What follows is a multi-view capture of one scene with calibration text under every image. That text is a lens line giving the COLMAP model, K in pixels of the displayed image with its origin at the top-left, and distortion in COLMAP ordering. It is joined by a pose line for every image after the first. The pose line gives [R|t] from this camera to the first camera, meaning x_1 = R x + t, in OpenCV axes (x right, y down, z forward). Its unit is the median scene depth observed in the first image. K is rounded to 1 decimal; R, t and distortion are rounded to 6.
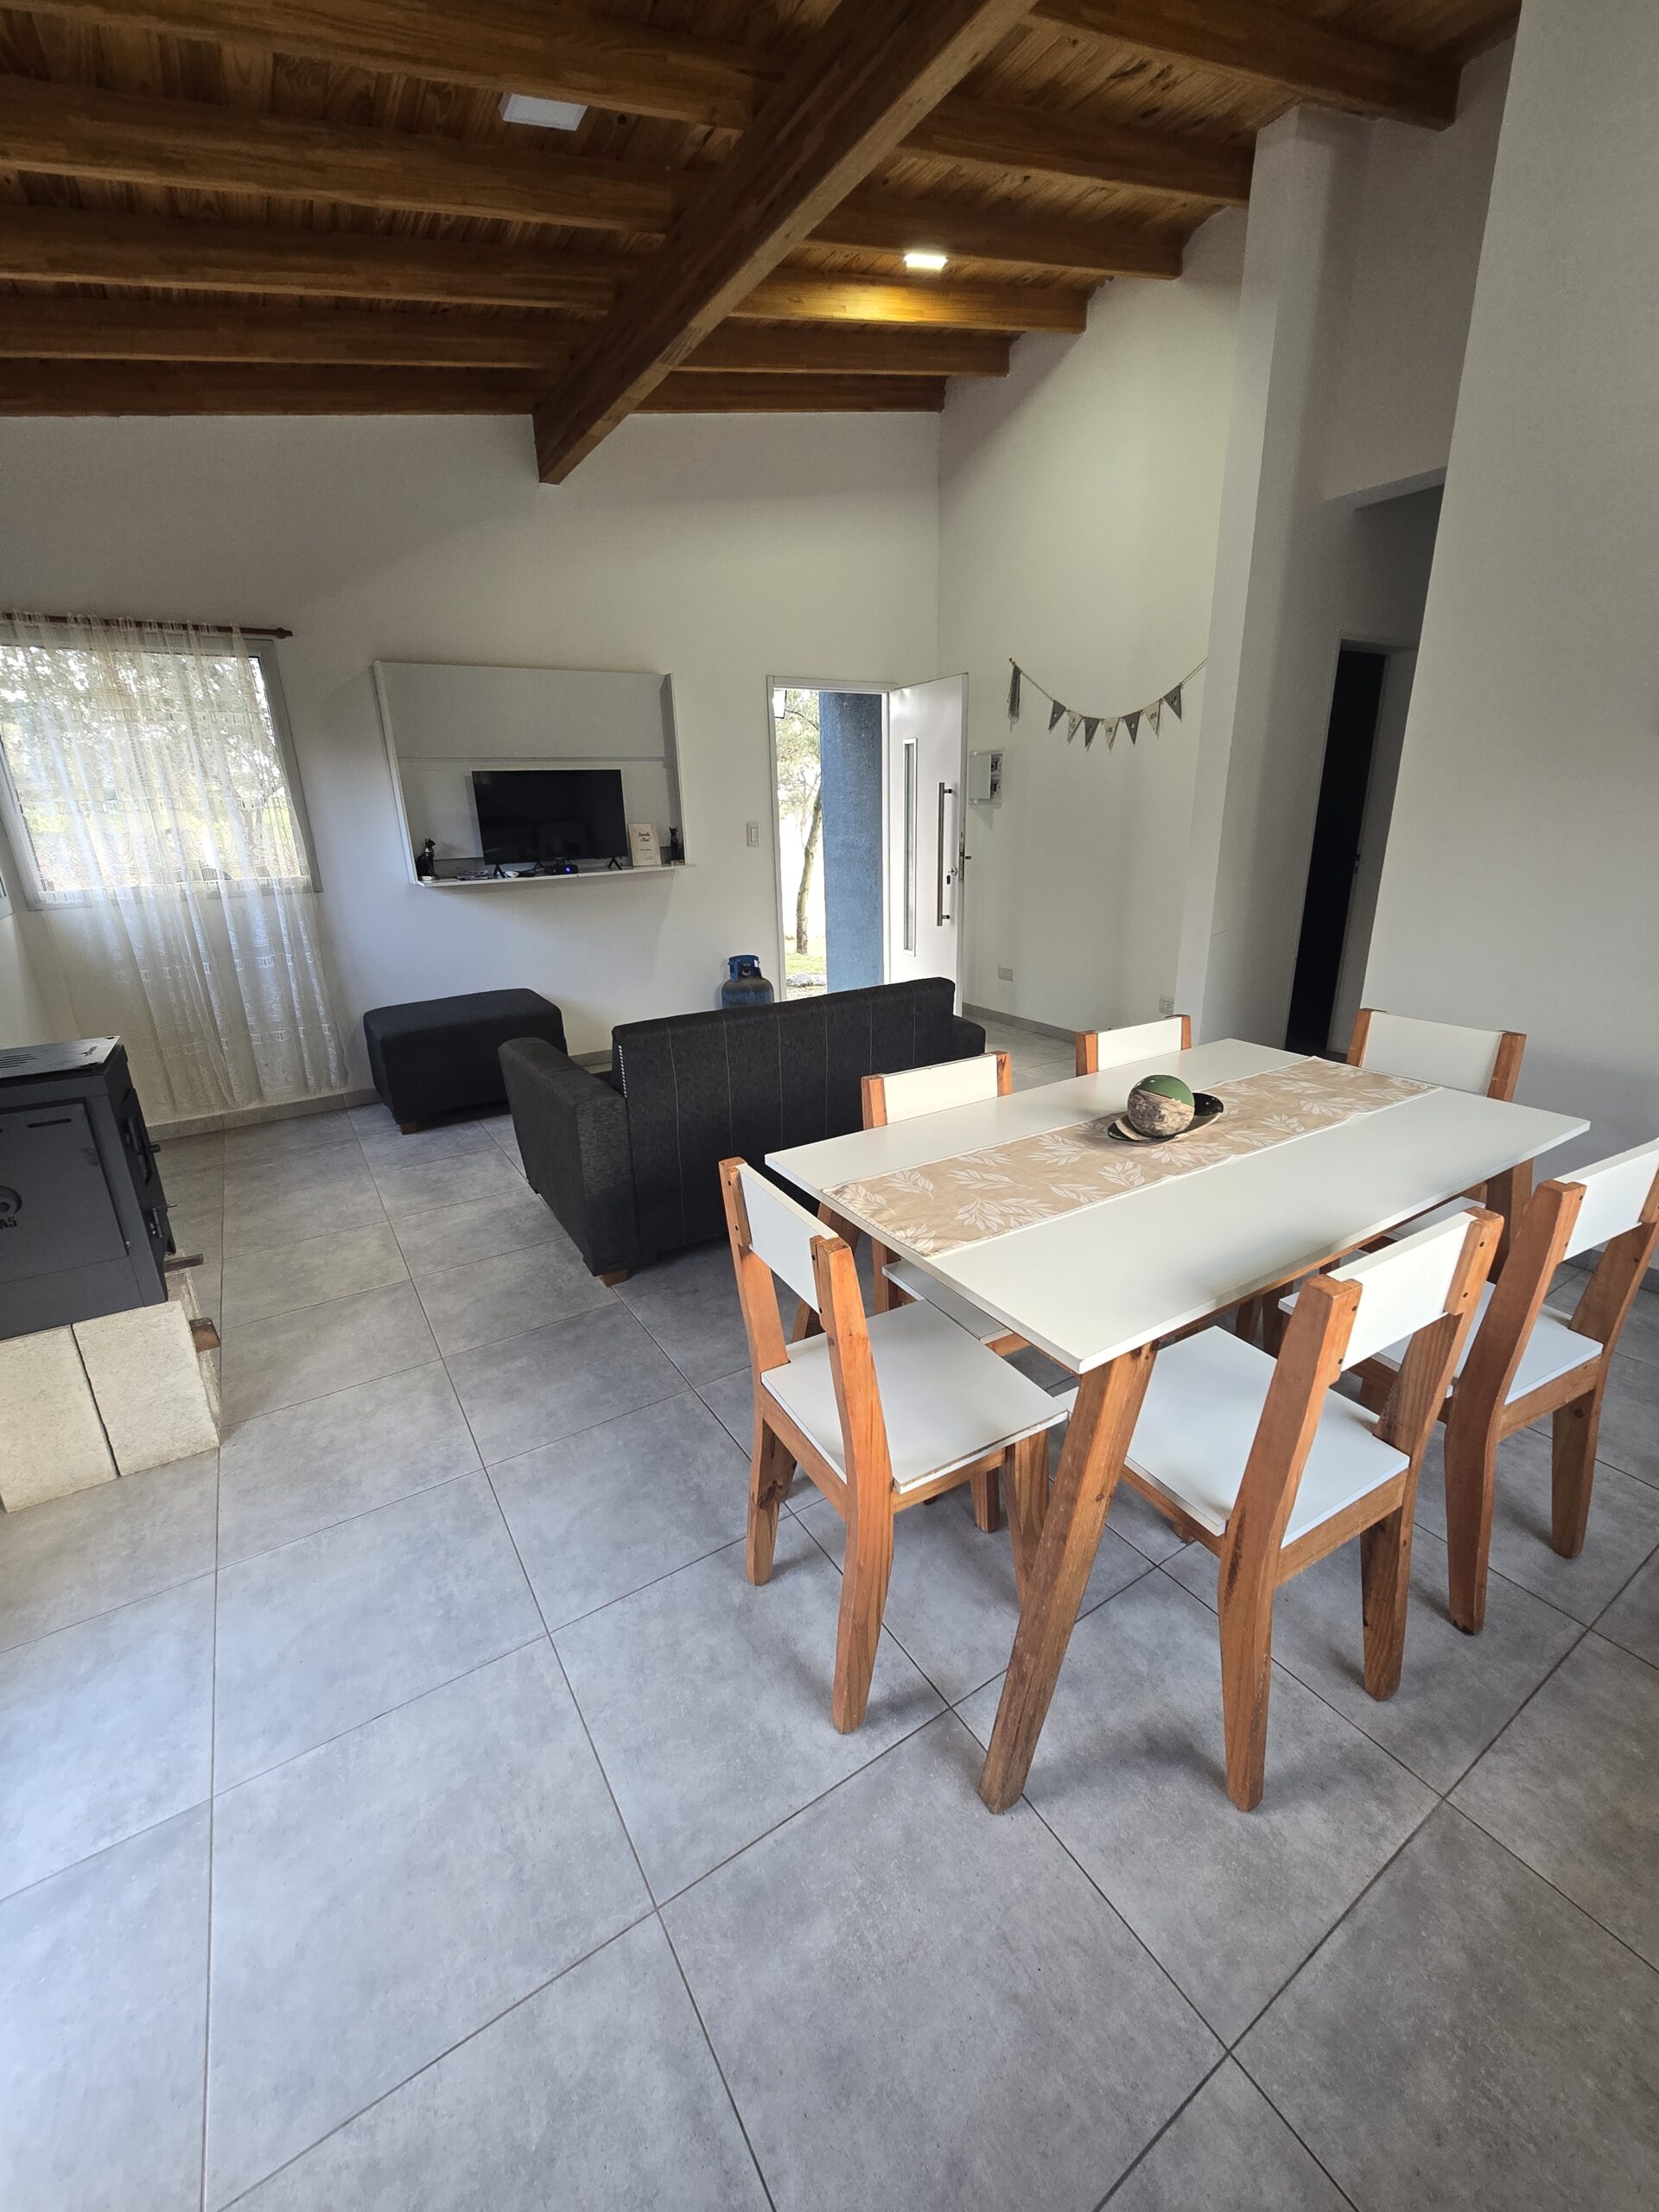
lens RADIAL K [[900.4, 0, 837.1], [0, 900.4, 1099.8], [0, 0, 1]] dist [-0.005181, 0.001438]
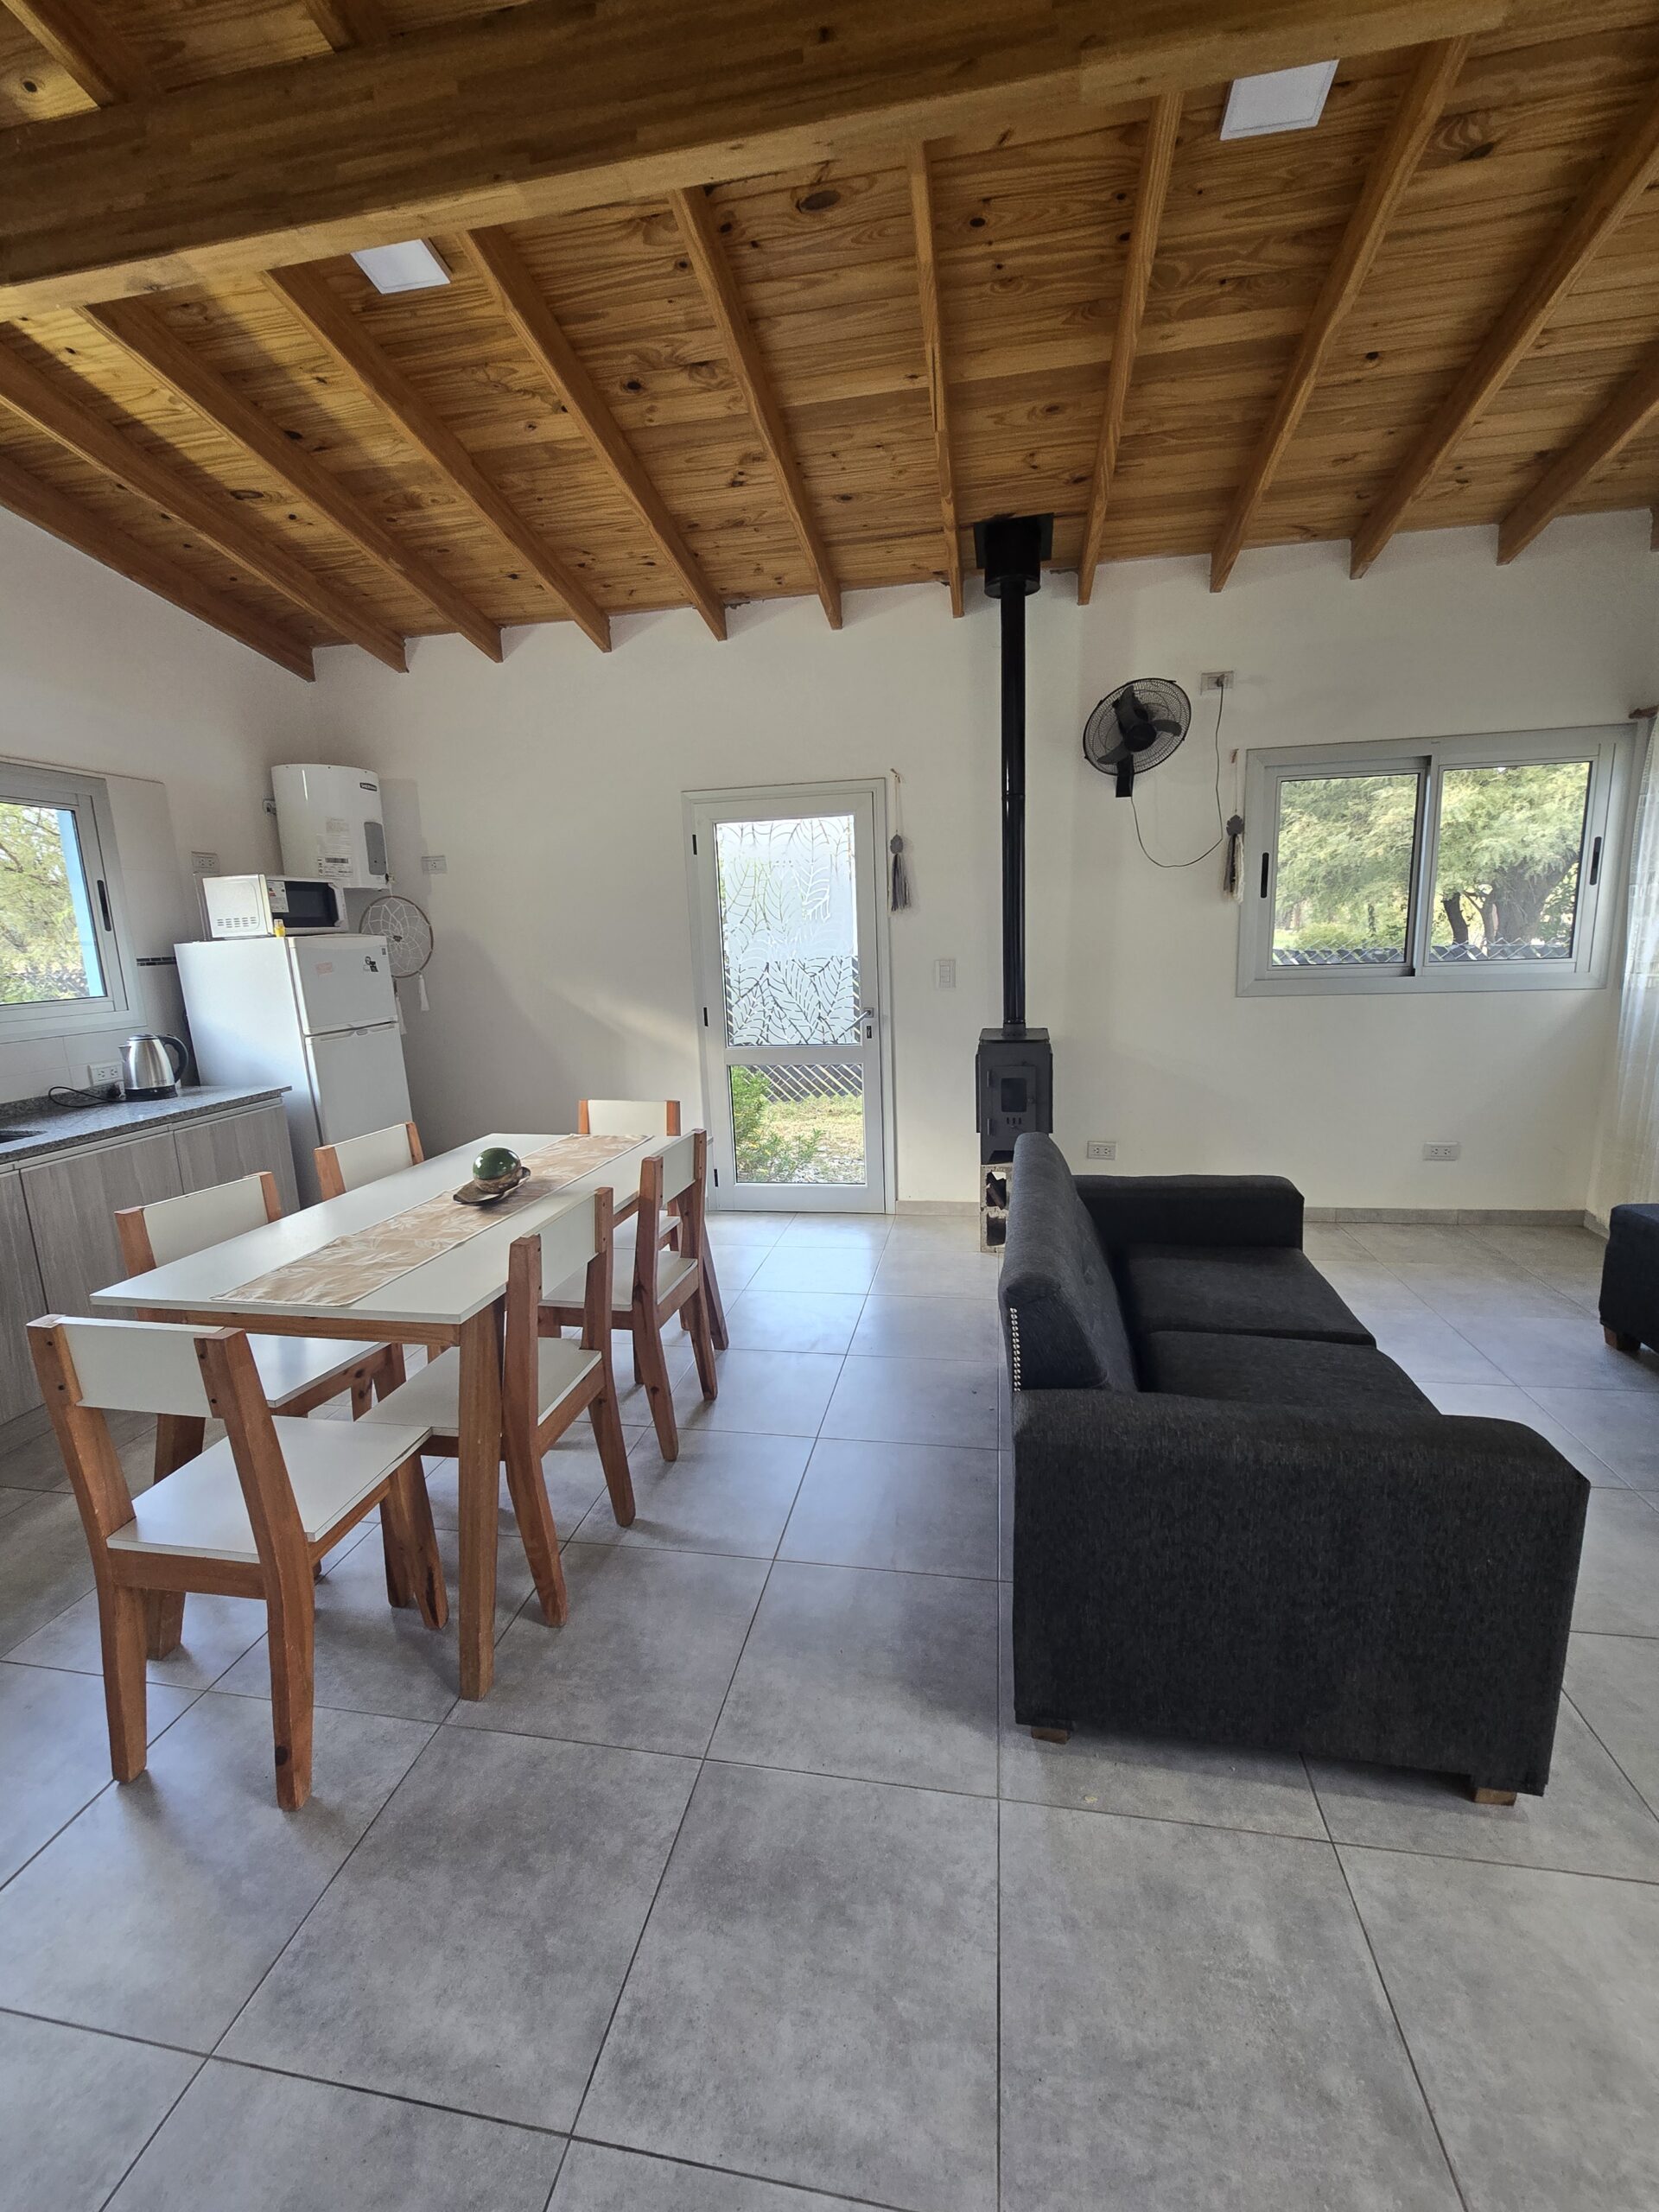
lens RADIAL K [[900.4, 0, 831.2], [0, 900.4, 1094.0], [0, 0, 1]] dist [-0.005181, 0.001438]
pose [[-0.680421, 0.177939, -0.710890, 0.822771], [-0.180901, 0.899267, 0.398238, -0.623693], [0.710142, 0.399570, -0.579691, 1.797282]]
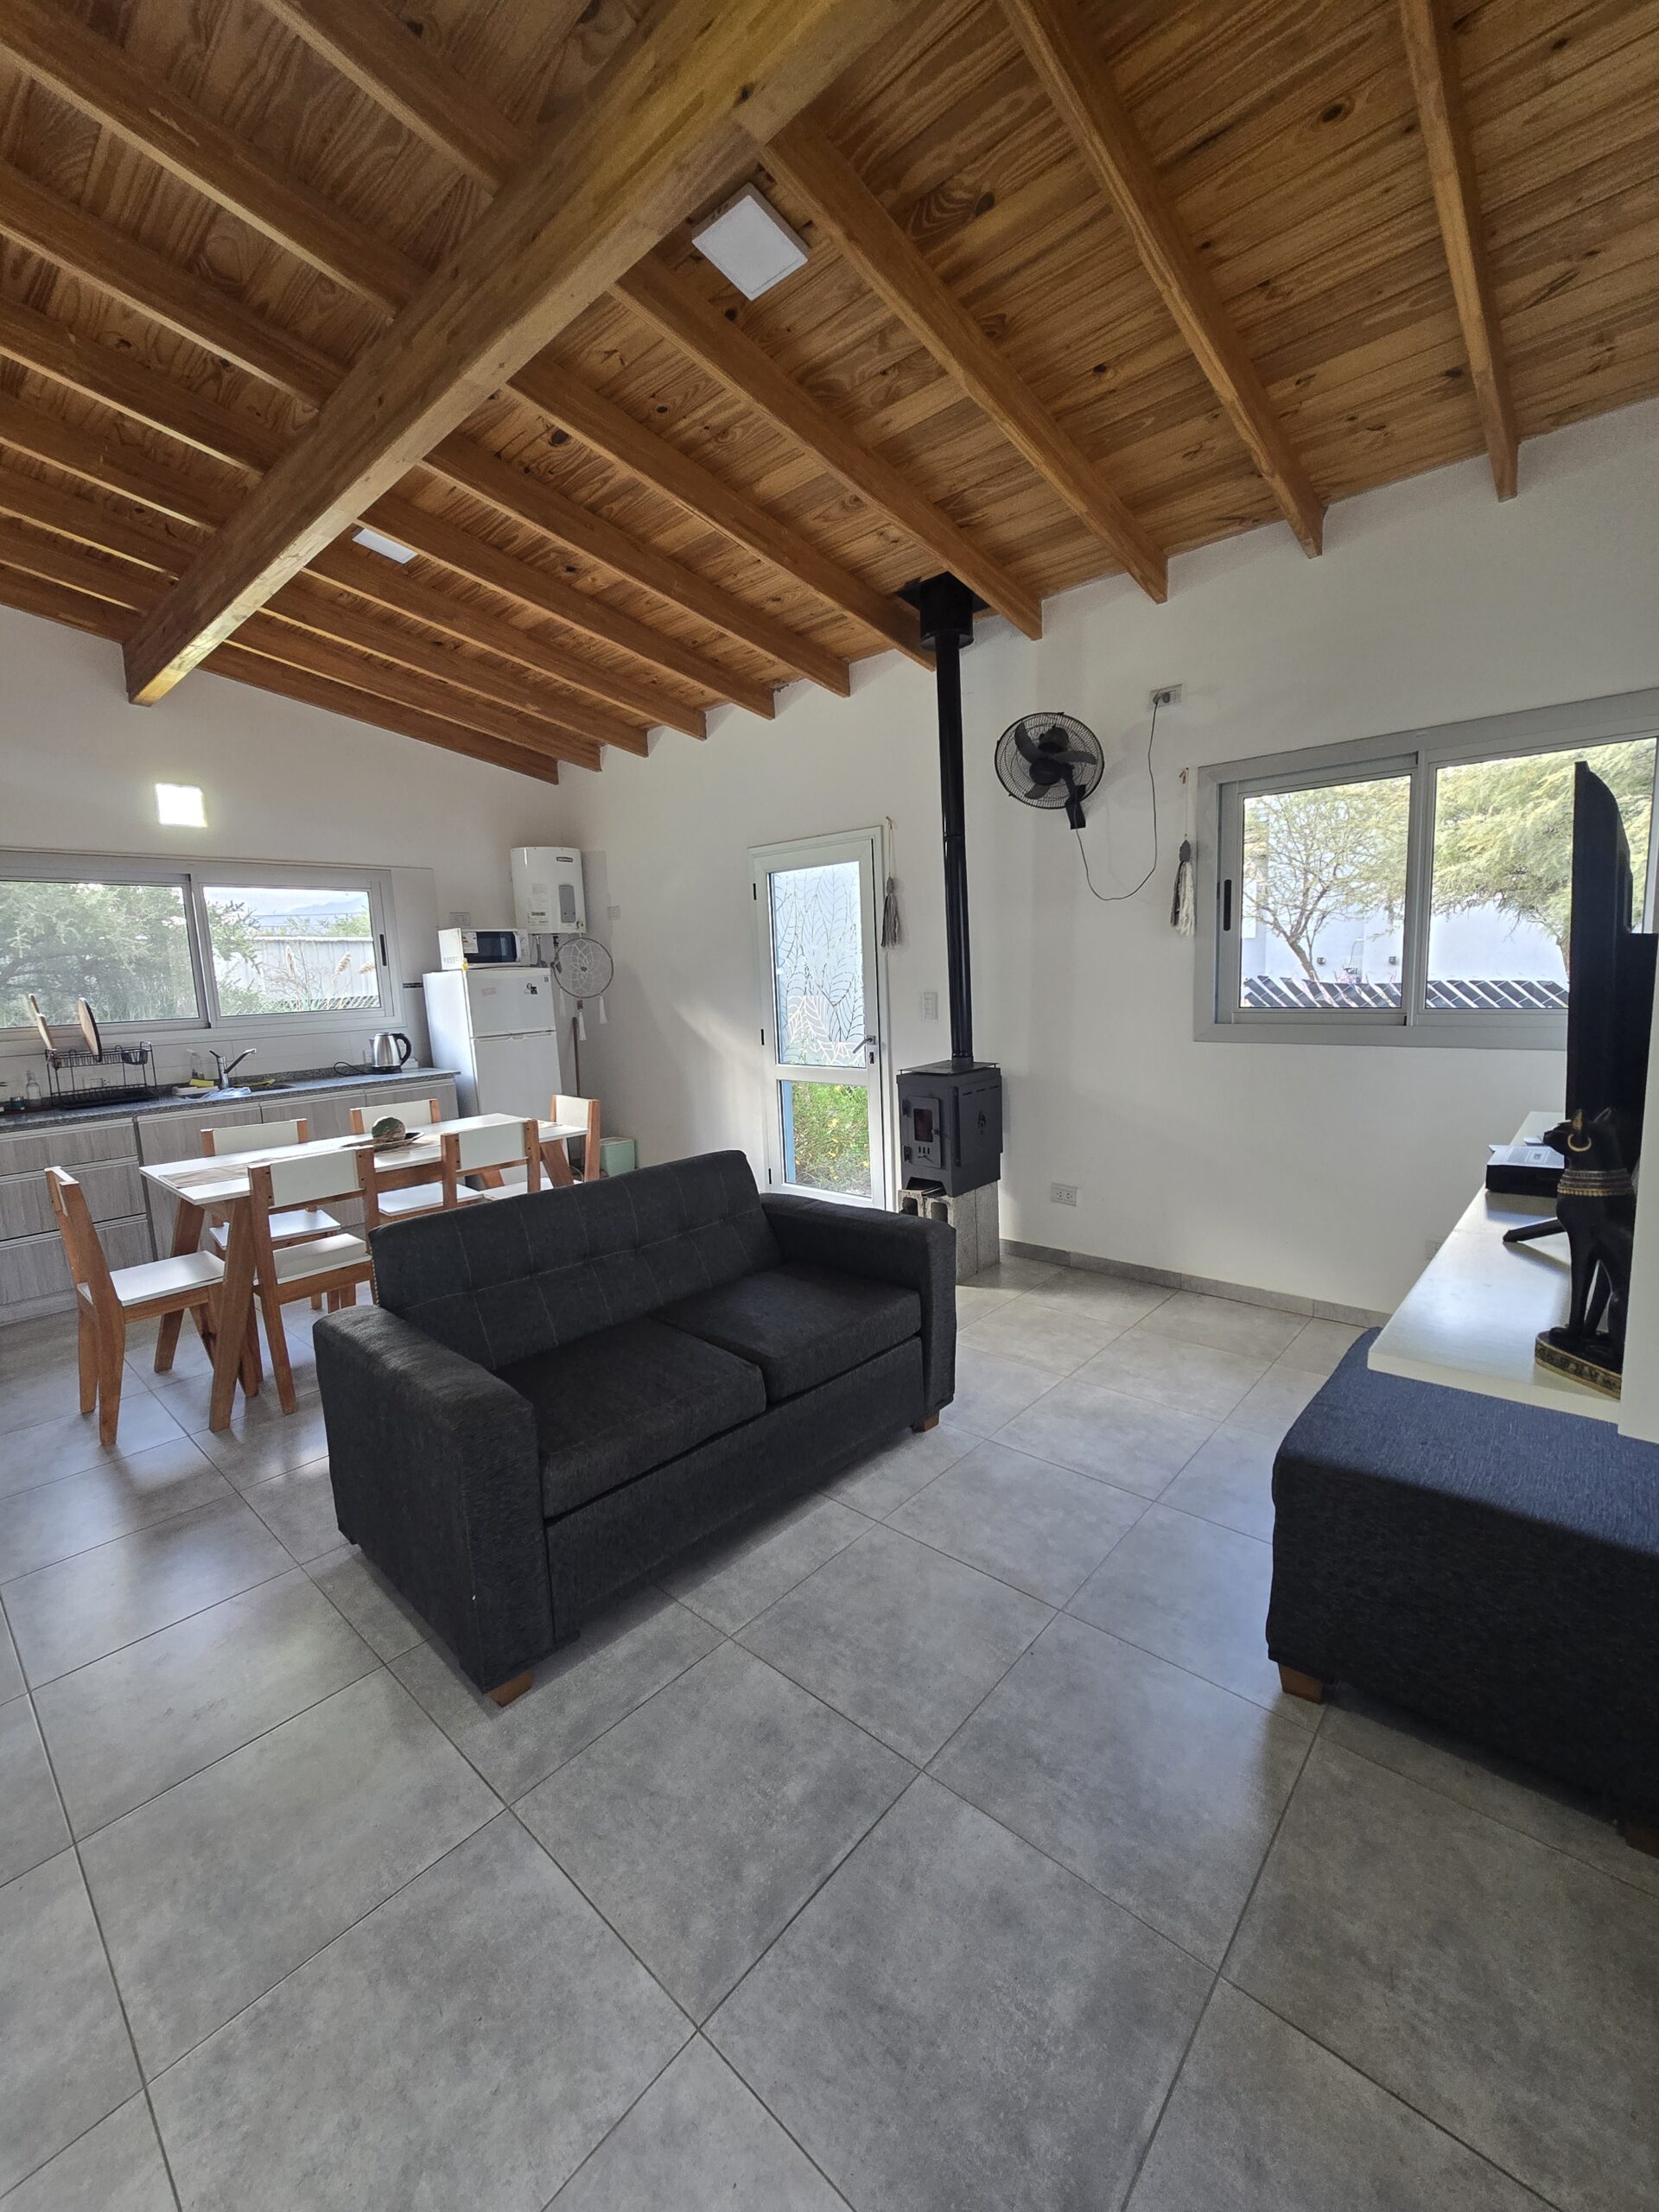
lens RADIAL K [[900.4, 0, 839.3], [0, 900.4, 1092.5], [0, 0, 1]] dist [-0.005181, 0.001438]
pose [[-0.961657, 0.097589, -0.256303, -0.094080], [-0.026061, 0.897804, 0.439624, -0.857904], [0.273012, 0.429447, -0.860836, 2.573561]]
